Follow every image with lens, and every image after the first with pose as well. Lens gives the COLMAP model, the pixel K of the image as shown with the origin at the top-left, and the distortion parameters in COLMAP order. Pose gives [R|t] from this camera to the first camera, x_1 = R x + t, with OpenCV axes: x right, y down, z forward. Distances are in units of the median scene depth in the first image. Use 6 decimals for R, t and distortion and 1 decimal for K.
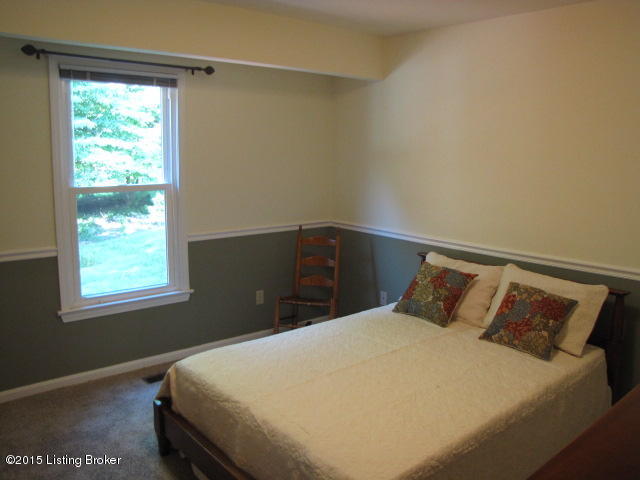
lens RADIAL K [[541.6, 0, 336.4], [0, 541.6, 224.0], [0, 0, 1]] dist [-0.082809, 0.002869]
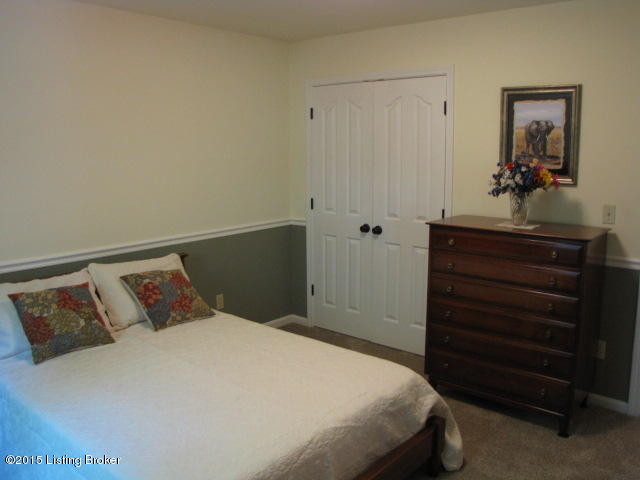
lens RADIAL K [[541.6, 0, 336.4], [0, 541.6, 224.0], [0, 0, 1]] dist [-0.082809, 0.002869]
pose [[-0.167701, -0.152930, 0.973904, -0.766955], [0.121263, 0.977193, 0.174327, -0.123297], [-0.978352, 0.147333, -0.145331, 0.804027]]
